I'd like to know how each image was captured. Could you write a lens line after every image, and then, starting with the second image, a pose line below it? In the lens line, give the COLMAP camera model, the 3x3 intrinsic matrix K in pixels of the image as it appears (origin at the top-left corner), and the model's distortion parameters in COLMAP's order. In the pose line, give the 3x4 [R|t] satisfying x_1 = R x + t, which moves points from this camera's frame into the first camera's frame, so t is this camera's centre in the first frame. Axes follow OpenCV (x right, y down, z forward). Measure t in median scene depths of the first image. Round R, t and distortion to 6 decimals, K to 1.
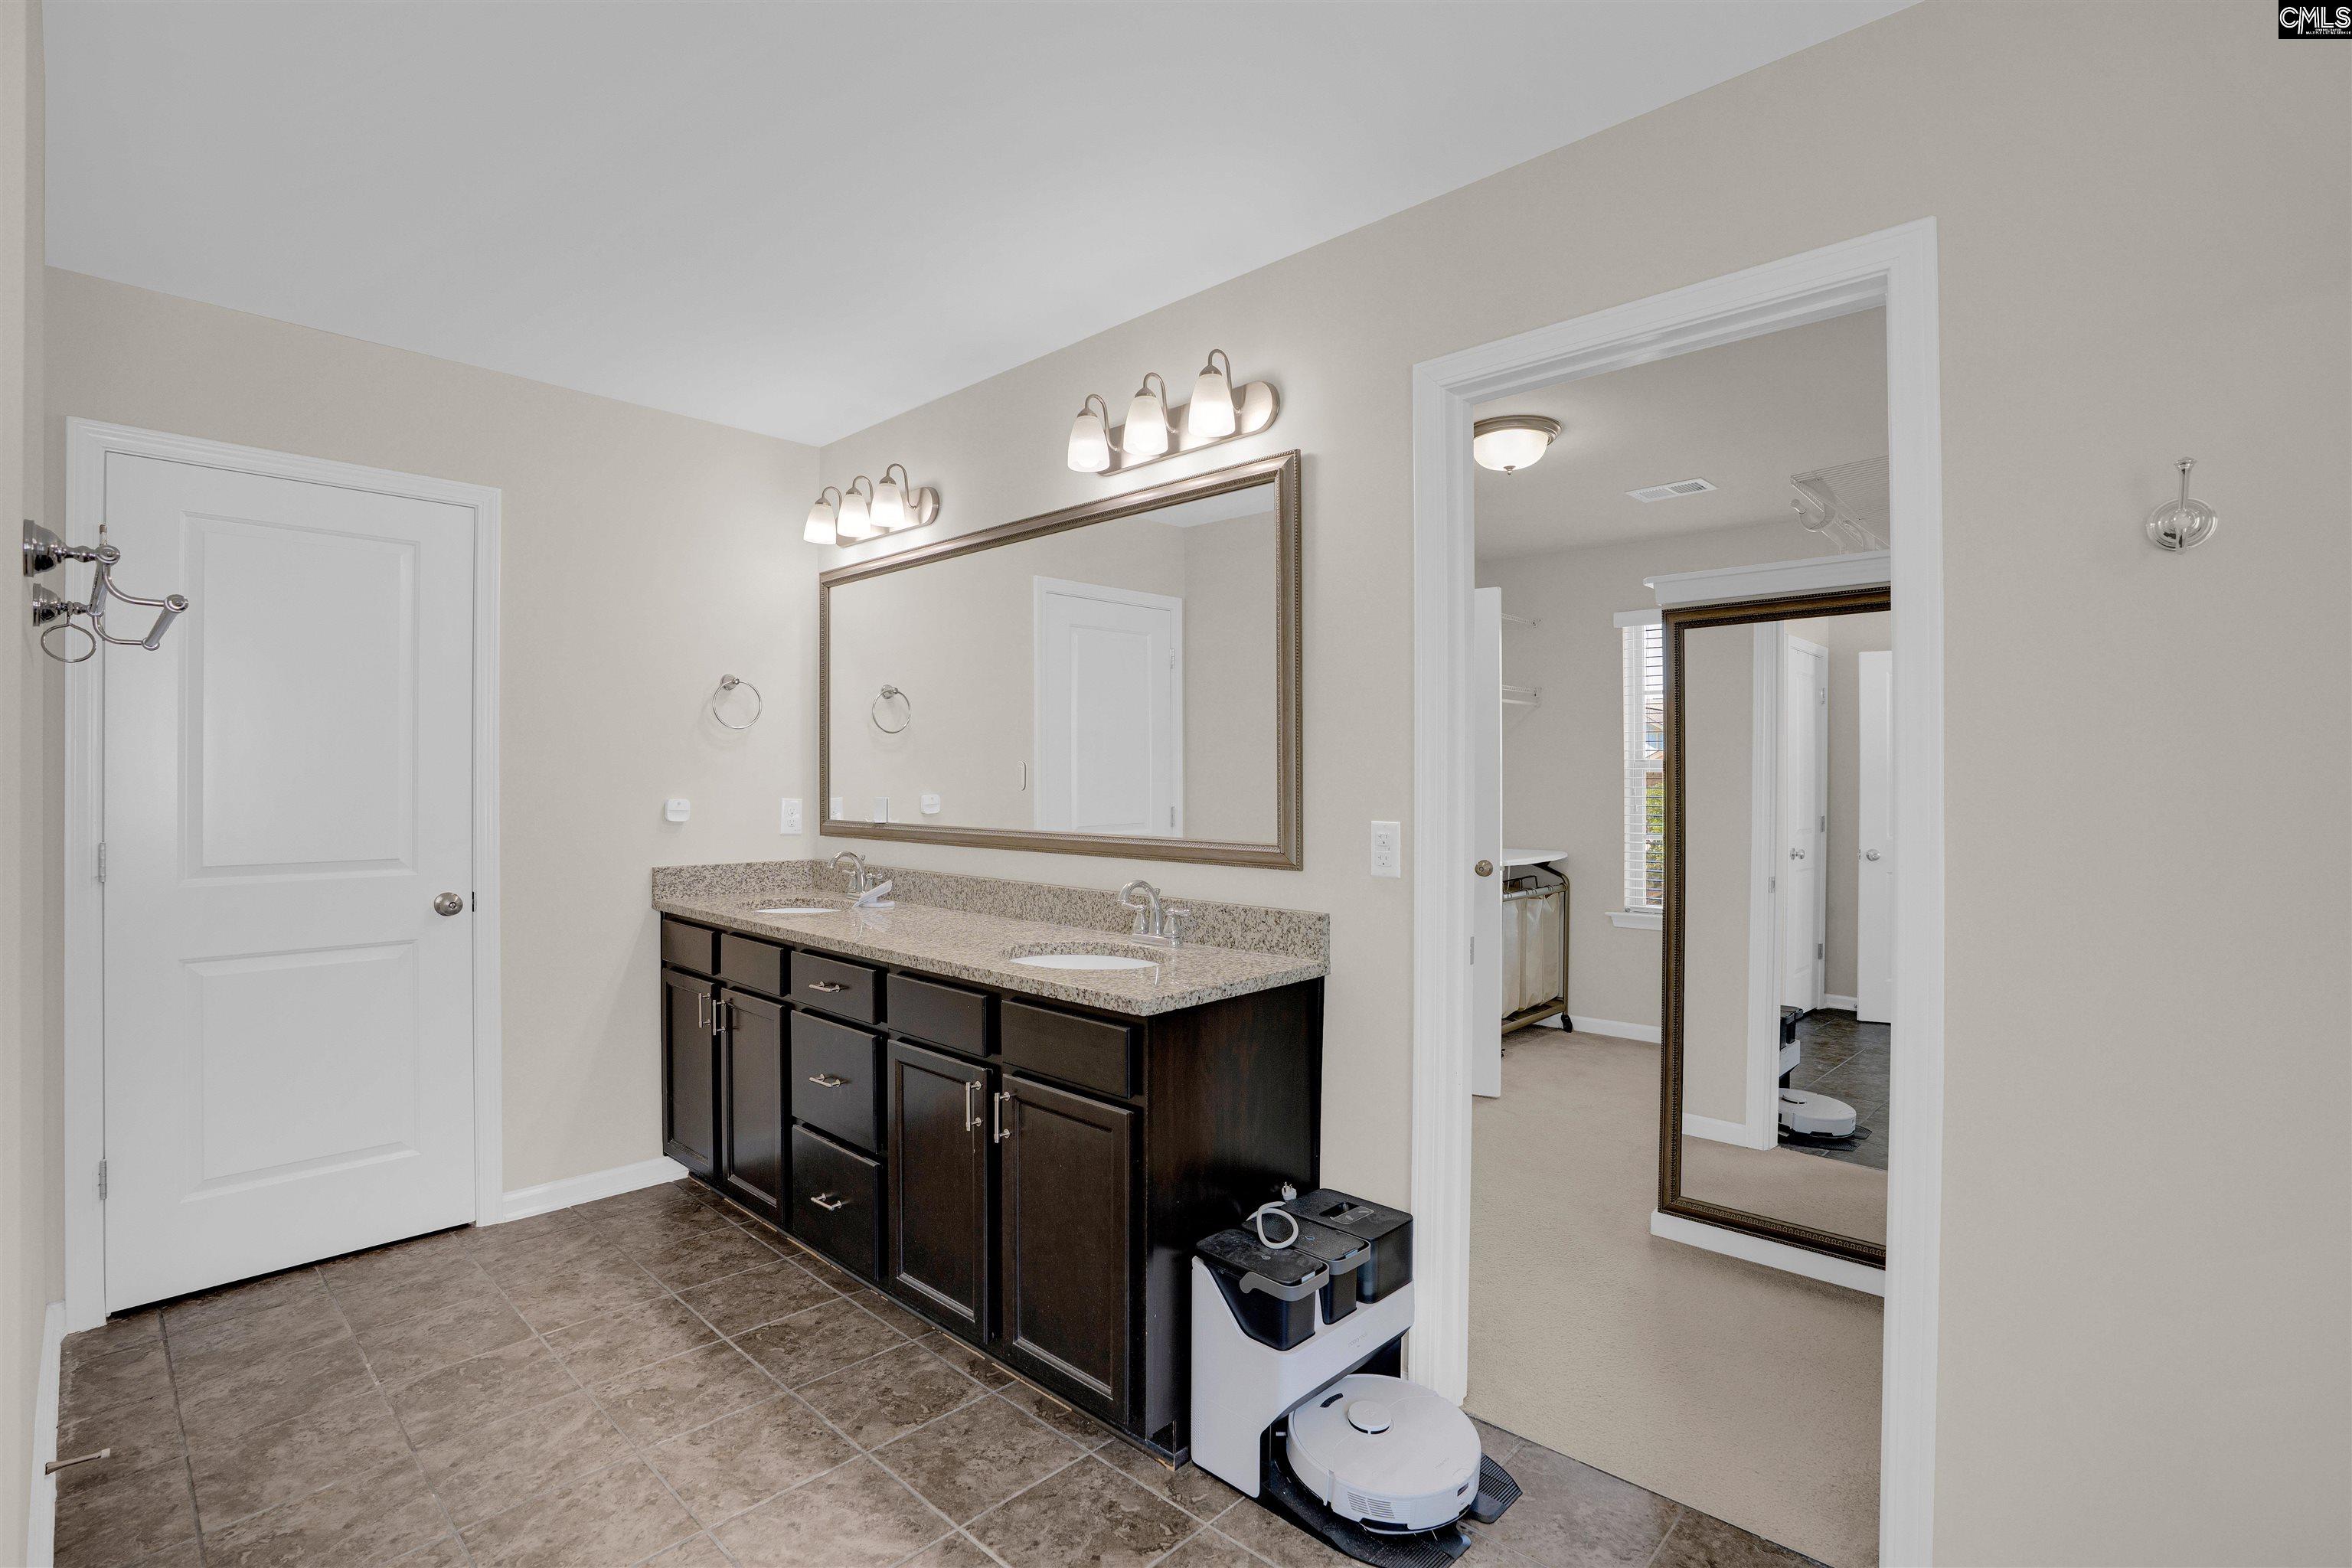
lens RADIAL K [[1139.5, 0, 1182.2], [0, 1139.5, 784.7], [0, 0, 1]] dist [-0.043191, 0.000052]
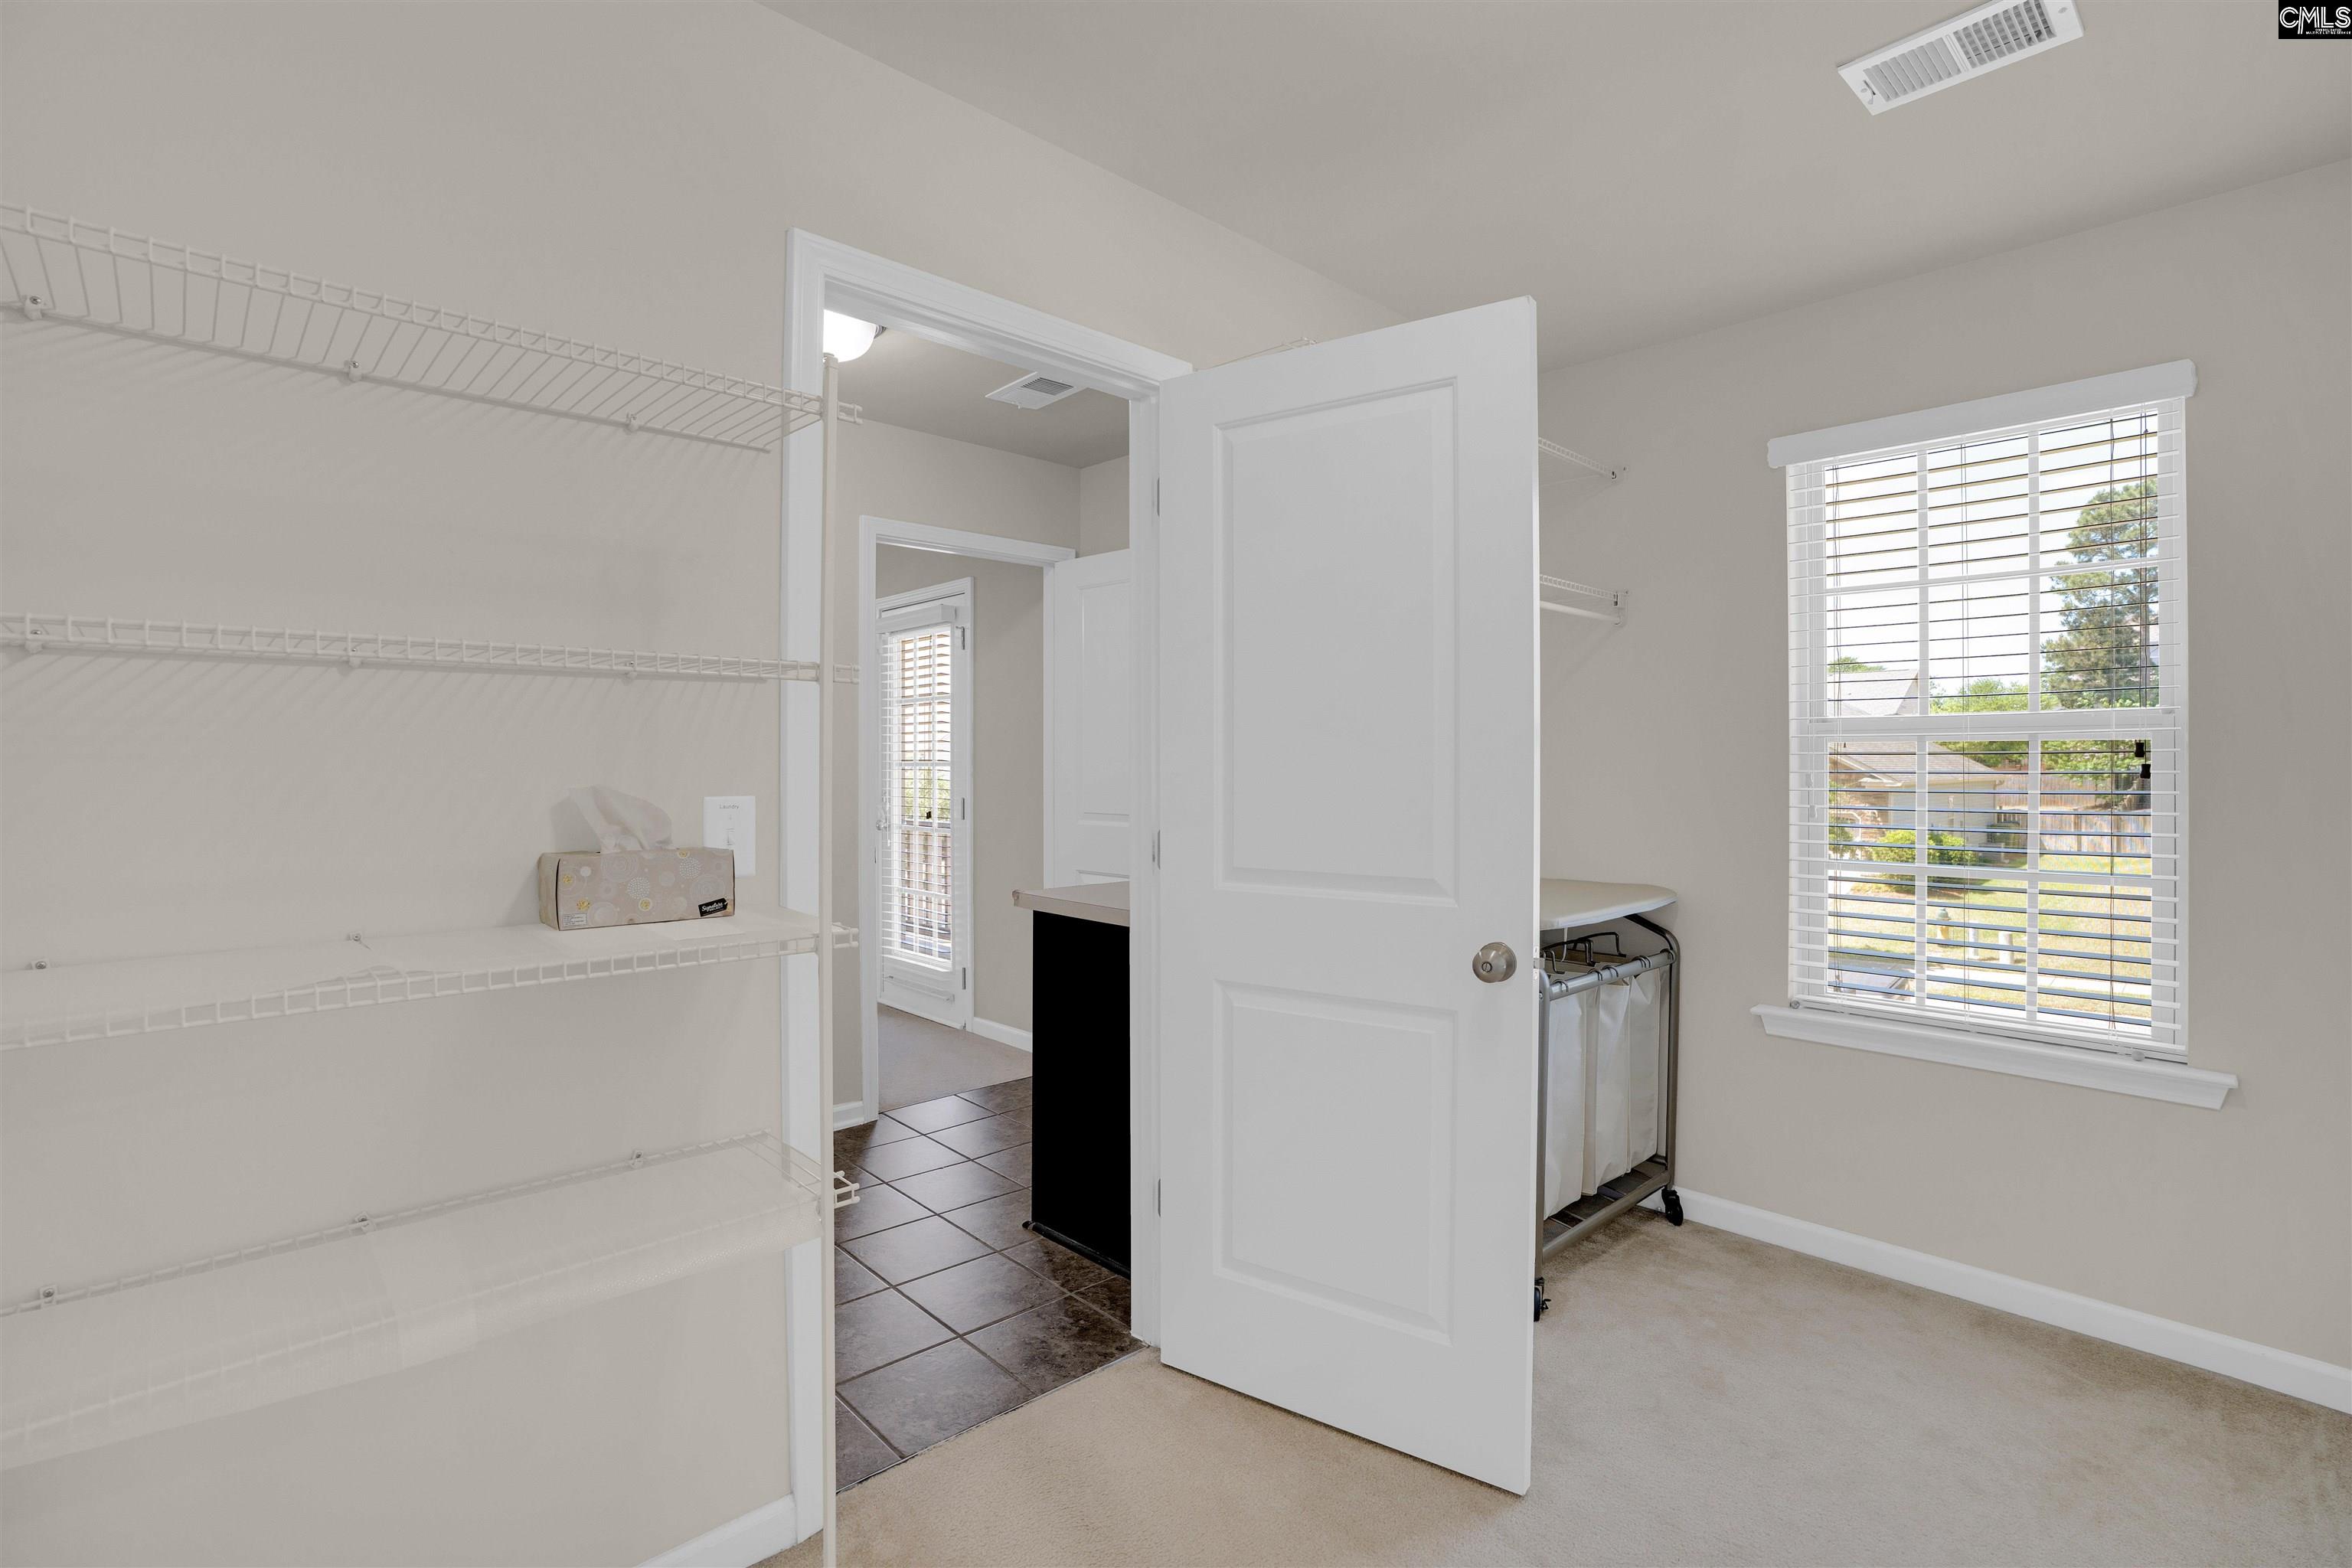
lens RADIAL K [[1139.5, 0, 1161.0], [0, 1139.5, 766.8], [0, 0, 1]] dist [-0.043191, 0.000052]
pose [[0.997068, 0.002286, -0.076491, 0.140367], [-0.002212, 0.999997, 0.001059, 0.000330], [0.076493, -0.000887, 0.997070, 0.459392]]
